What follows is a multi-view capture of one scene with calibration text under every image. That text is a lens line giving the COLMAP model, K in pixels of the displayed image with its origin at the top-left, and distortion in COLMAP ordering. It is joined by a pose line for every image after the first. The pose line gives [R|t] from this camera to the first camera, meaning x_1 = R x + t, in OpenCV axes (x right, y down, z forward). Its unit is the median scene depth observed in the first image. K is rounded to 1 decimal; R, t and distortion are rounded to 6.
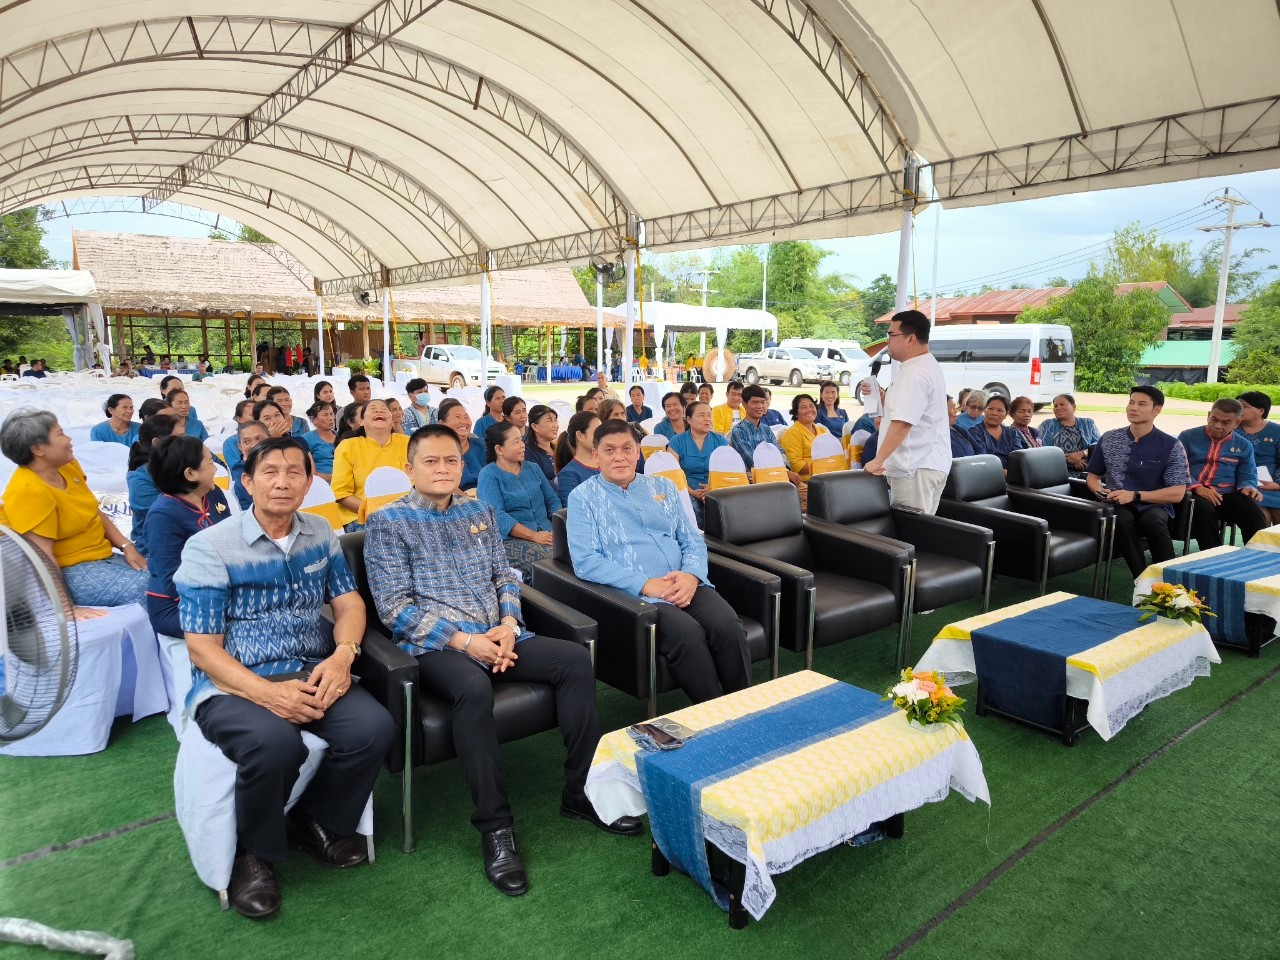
lens RADIAL K [[903.9, 0, 640.0], [0, 903.9, 480.0], [0, 0, 1]] dist [0.043195, -0.030724]
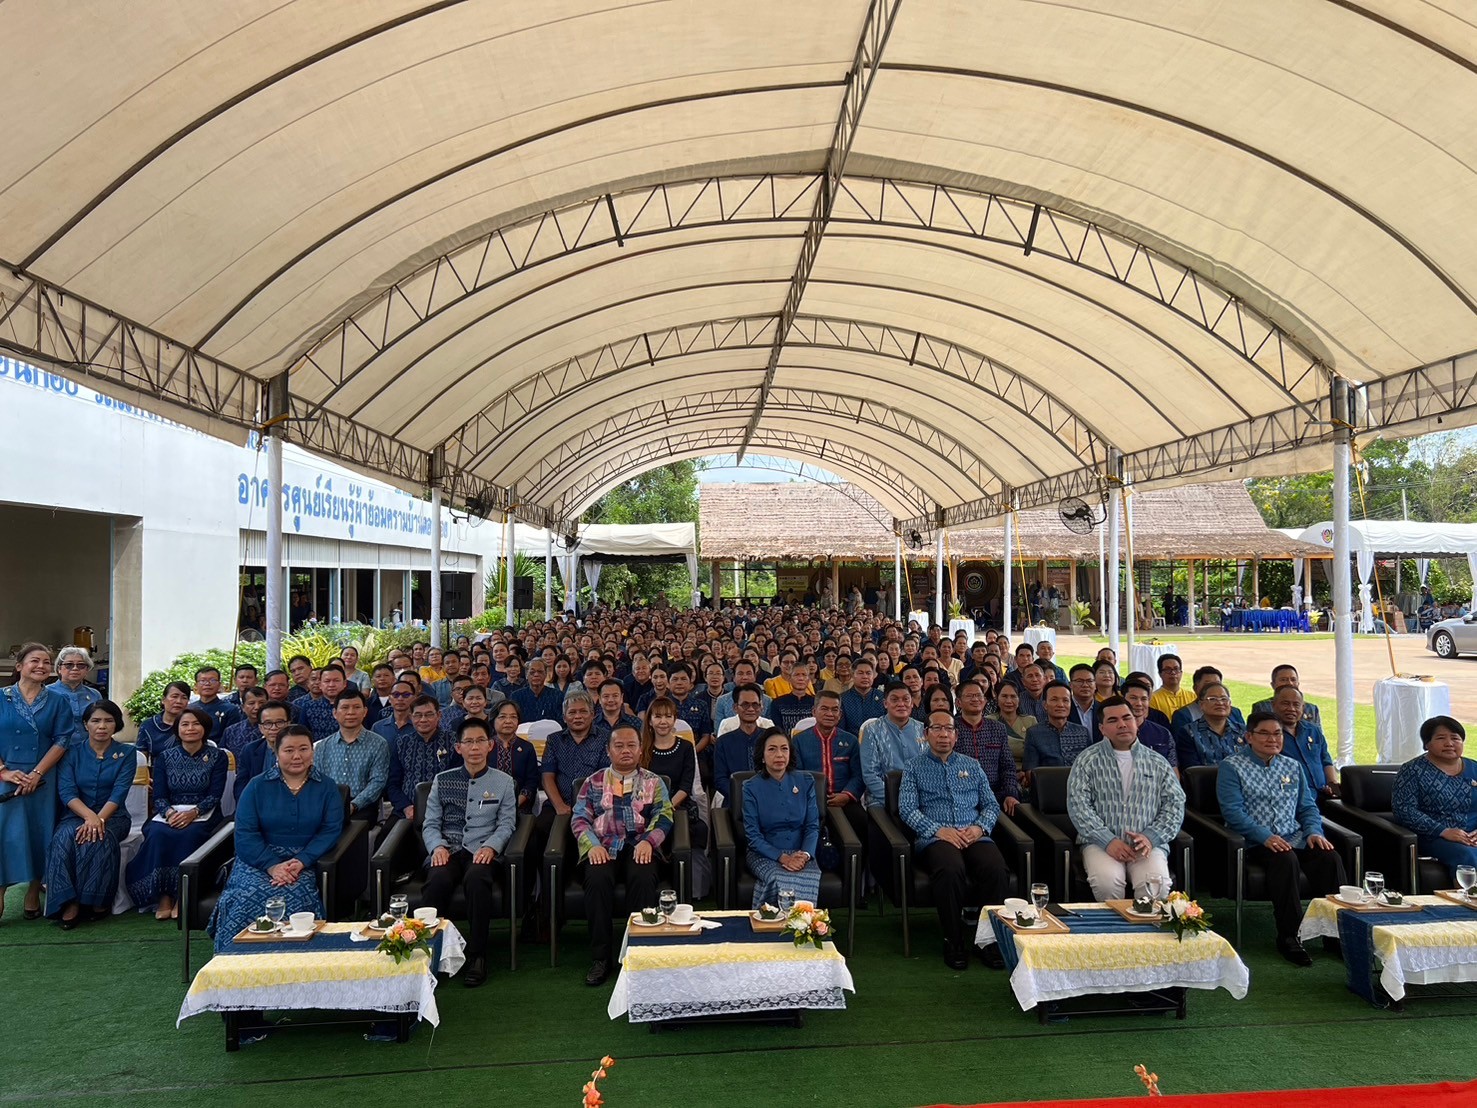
lens RADIAL K [[1094.7, 0, 738.5], [0, 1094.7, 554.0], [0, 0, 1]] dist [0.045369, -0.001727]
pose [[0.835863, -0.024821, -0.548376, 0.284455], [-0.065566, 0.987311, -0.144628, -0.022493], [0.545008, 0.156844, 0.823630, -0.038220]]
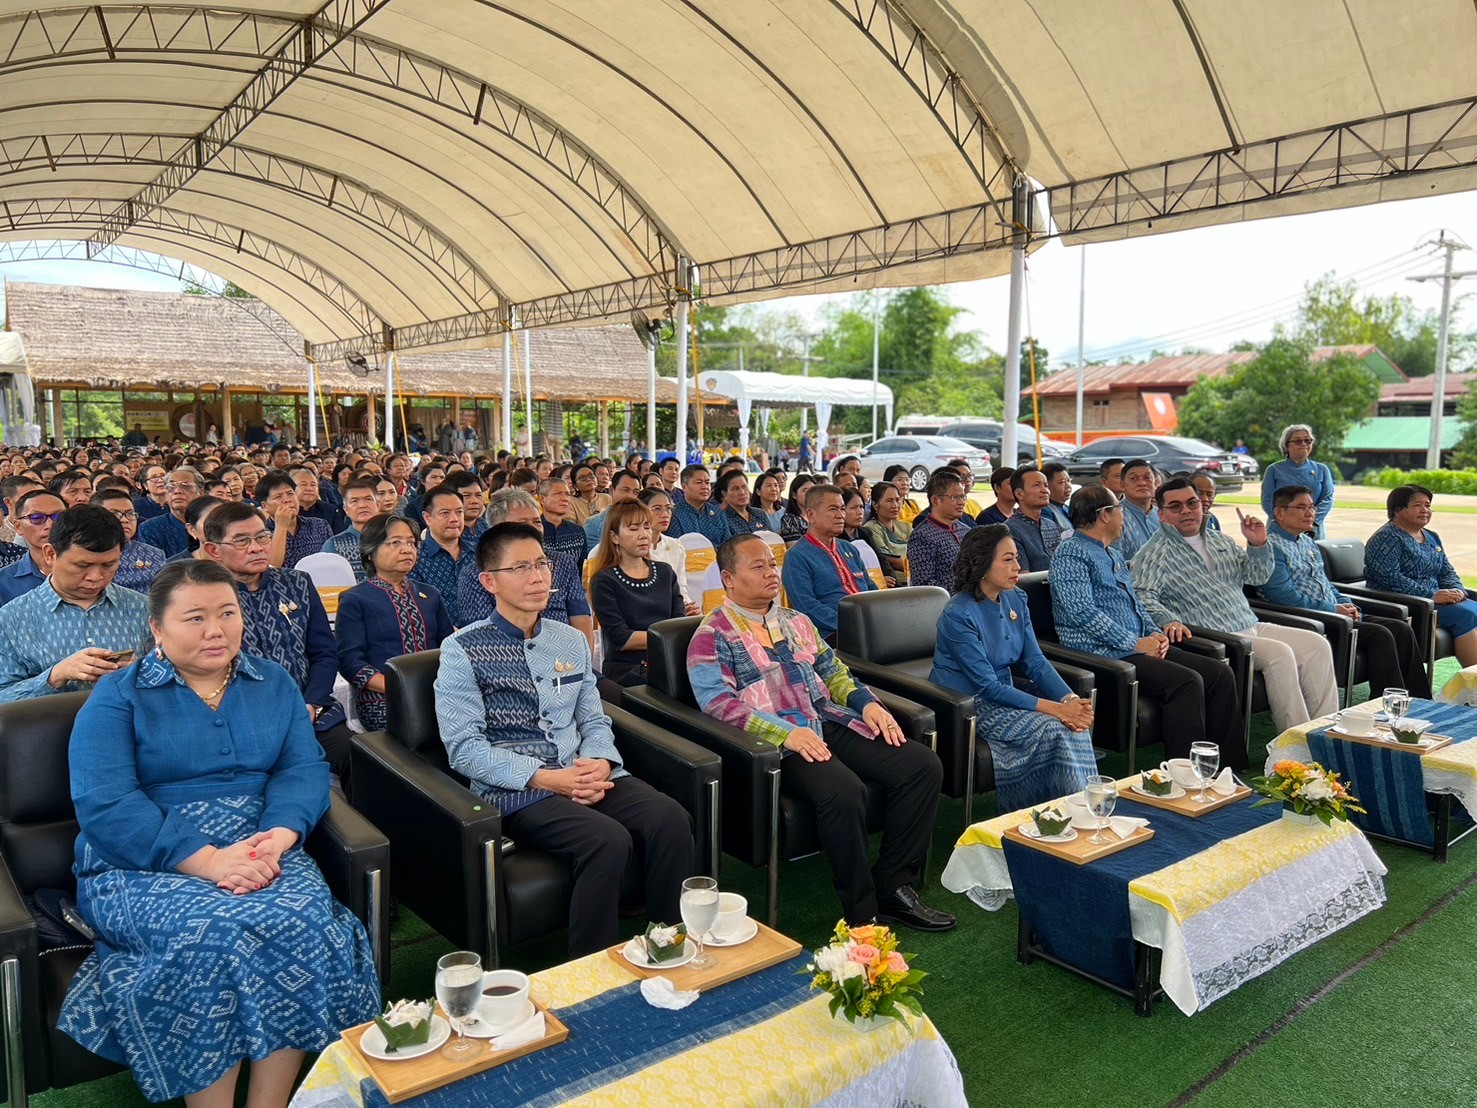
lens RADIAL K [[1123.6, 0, 741.7], [0, 1123.6, 541.9], [0, 0, 1]] dist [0.053439, -0.061171]
pose [[0.999976, -0.002961, 0.006295, 0.038183], [0.003236, 0.999024, -0.044060, -0.003276], [-0.006159, 0.044079, 0.999009, 0.036700]]
